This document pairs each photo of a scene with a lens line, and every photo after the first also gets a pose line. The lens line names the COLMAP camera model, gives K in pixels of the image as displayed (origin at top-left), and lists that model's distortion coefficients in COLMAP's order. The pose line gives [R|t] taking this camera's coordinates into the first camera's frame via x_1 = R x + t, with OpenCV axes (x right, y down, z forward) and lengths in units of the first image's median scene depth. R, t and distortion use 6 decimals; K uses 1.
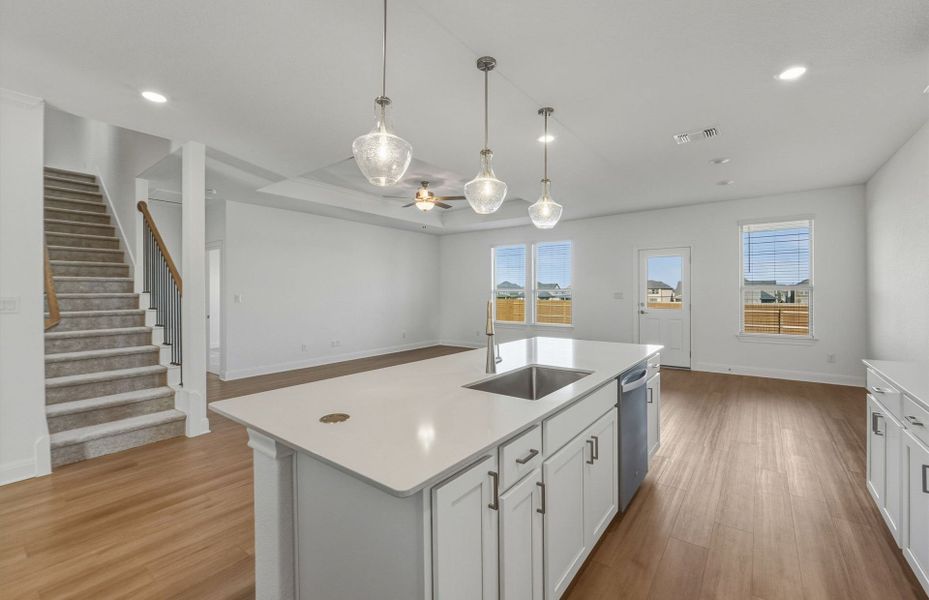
lens RADIAL K [[390.1, 0, 470.2], [0, 390.1, 295.7], [0, 0, 1]] dist [-0.010712, 0.000827]
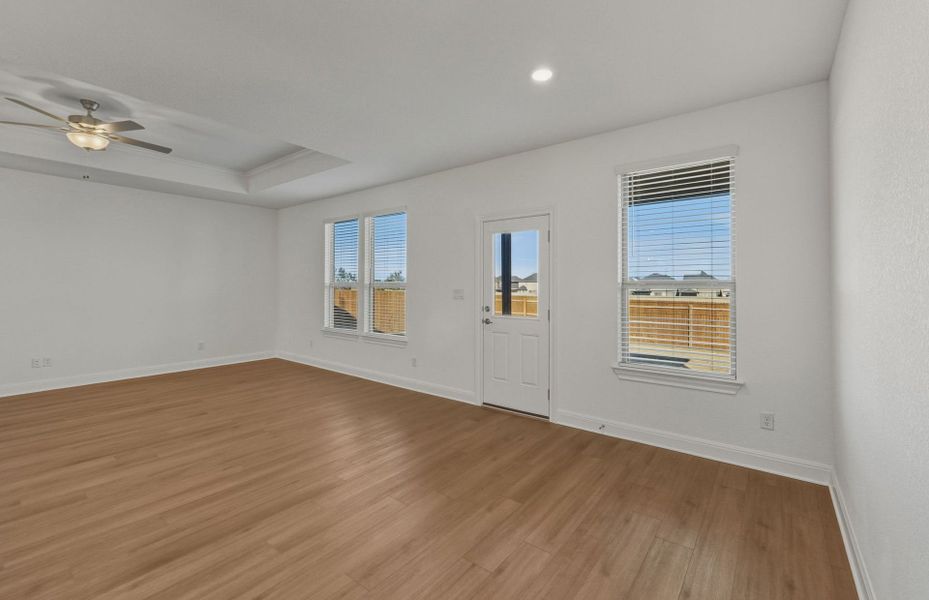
lens RADIAL K [[390.1, 0, 472.2], [0, 390.1, 284.9], [0, 0, 1]] dist [-0.010712, 0.000827]
pose [[0.999892, 0.008951, -0.011624, 0.460637], [-0.009028, 0.999938, -0.006557, -0.012841], [0.011565, 0.006661, 0.999911, 0.403099]]
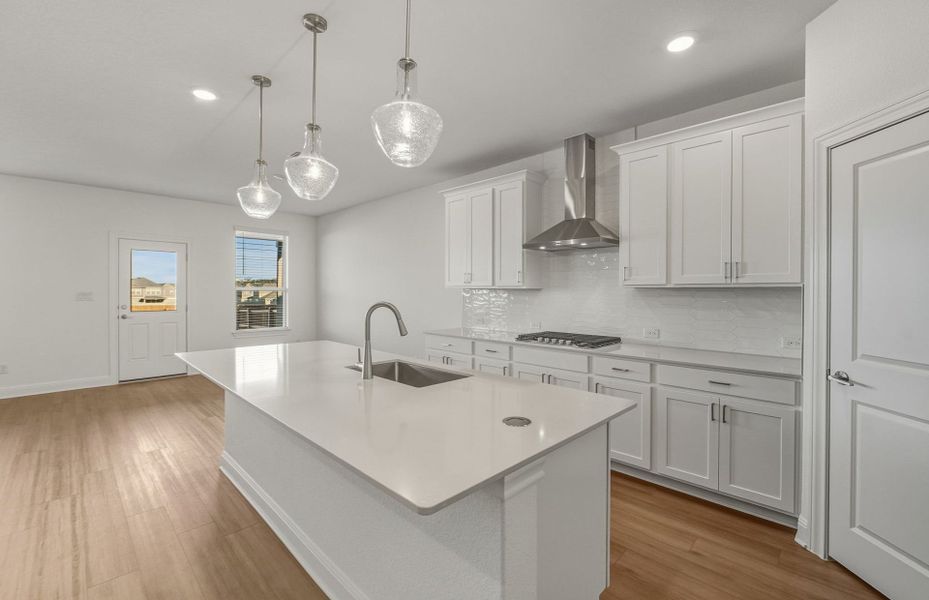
lens RADIAL K [[390.1, 0, 467.6], [0, 390.1, 295.3], [0, 0, 1]] dist [-0.010712, 0.000827]
pose [[0.133381, 0.002668, 0.991061, -0.277638], [-0.001076, 0.999996, -0.002547, -0.000579], [-0.991064, -0.000727, 0.133383, 0.204508]]
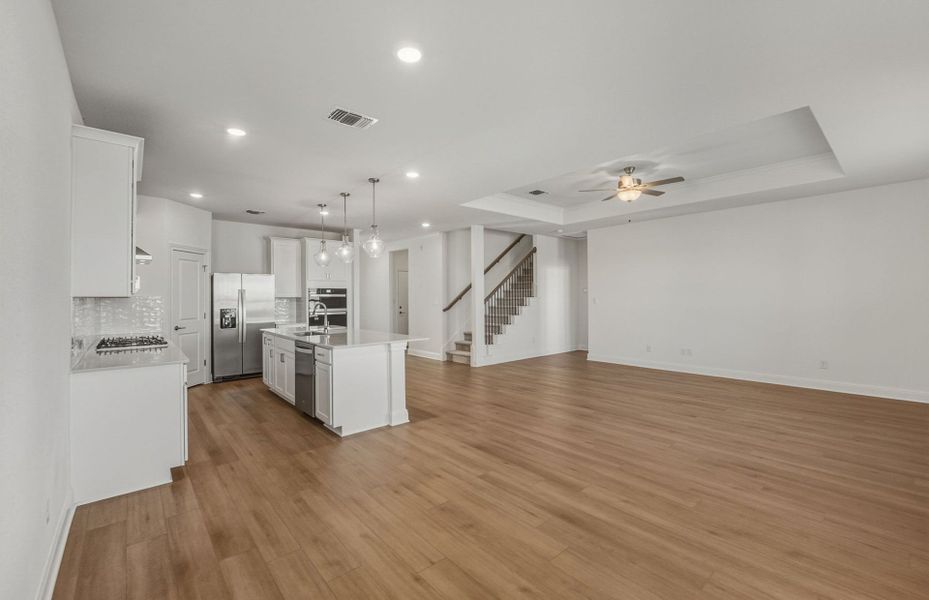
lens RADIAL K [[390.1, 0, 467.6], [0, 390.1, 294.0], [0, 0, 1]] dist [-0.010712, 0.000827]
pose [[-0.204734, 0.002359, -0.978815, 0.762558], [0.003371, 0.999993, 0.001705, -0.017519], [0.978812, -0.002950, -0.204740, 0.796866]]
